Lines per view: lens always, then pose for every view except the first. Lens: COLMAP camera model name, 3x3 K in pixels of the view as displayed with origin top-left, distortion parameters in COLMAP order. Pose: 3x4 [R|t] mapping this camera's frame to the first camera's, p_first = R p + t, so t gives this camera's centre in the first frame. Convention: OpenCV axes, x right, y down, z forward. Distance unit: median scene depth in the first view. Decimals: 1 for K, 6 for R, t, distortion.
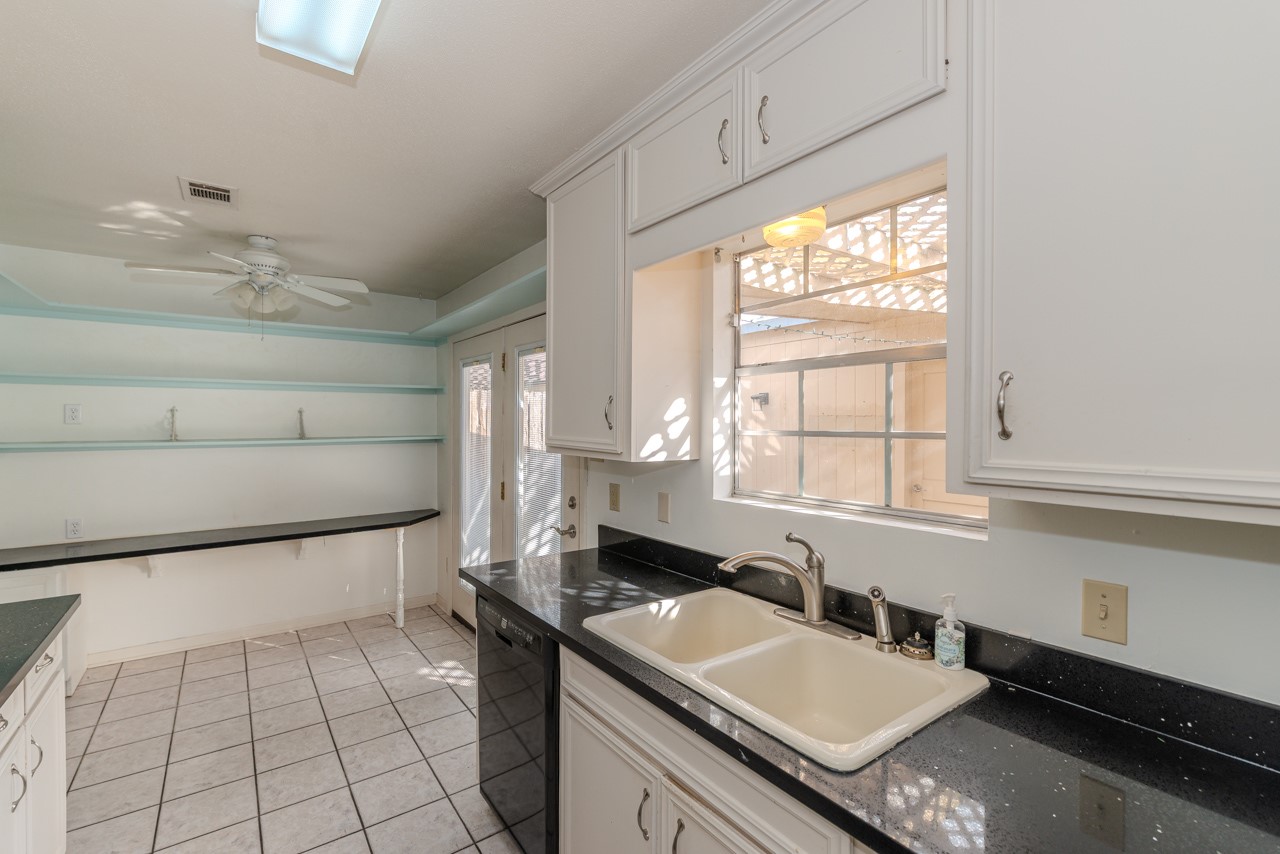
lens RADIAL K [[565.8, 0, 640.9], [0, 565.8, 429.9], [0, 0, 1]] dist [0.003671, -0.000862]
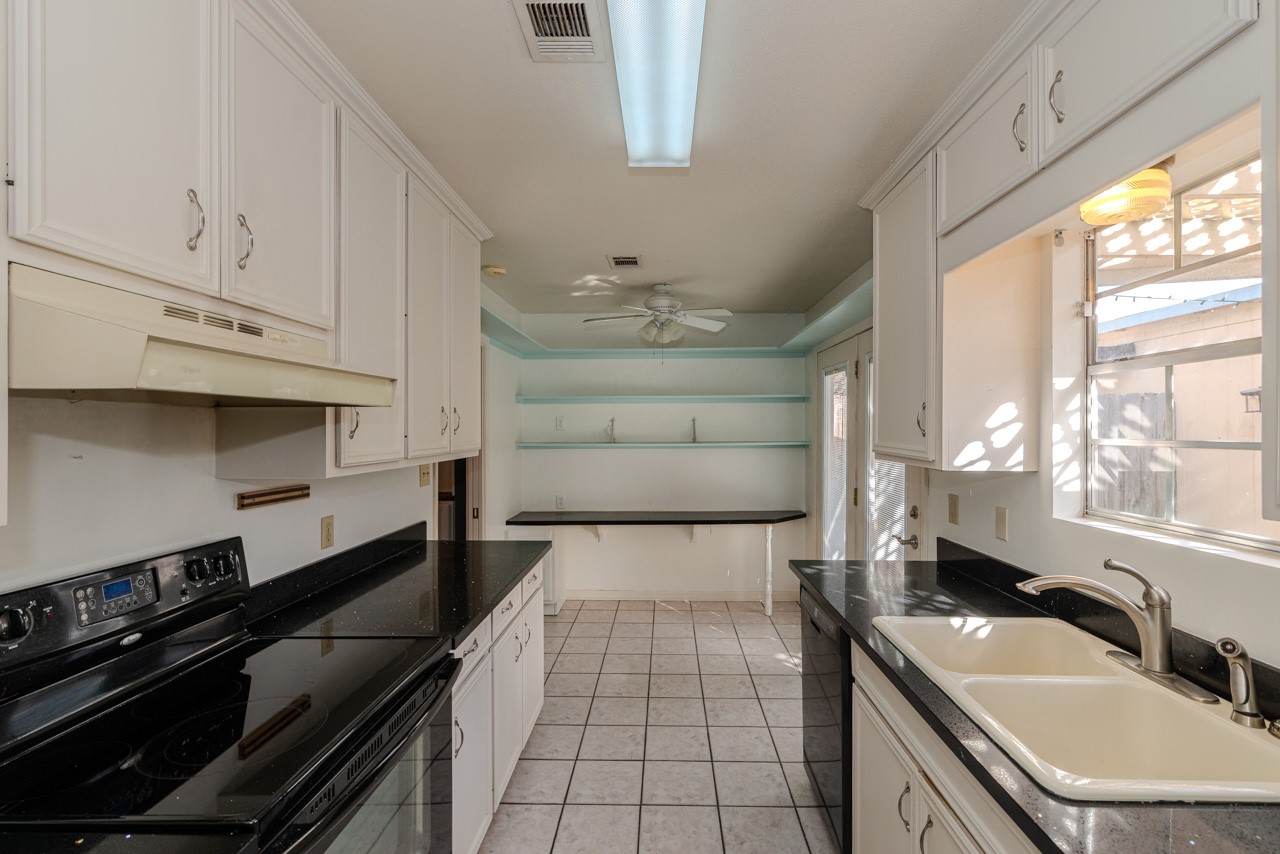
lens RADIAL K [[565.8, 0, 640.9], [0, 565.8, 429.9], [0, 0, 1]] dist [0.003671, -0.000862]
pose [[0.791427, 0.000911, -0.611263, 0.155796], [-0.007666, 0.999935, -0.008435, -0.000338], [0.611216, 0.011362, 0.791382, -0.079441]]
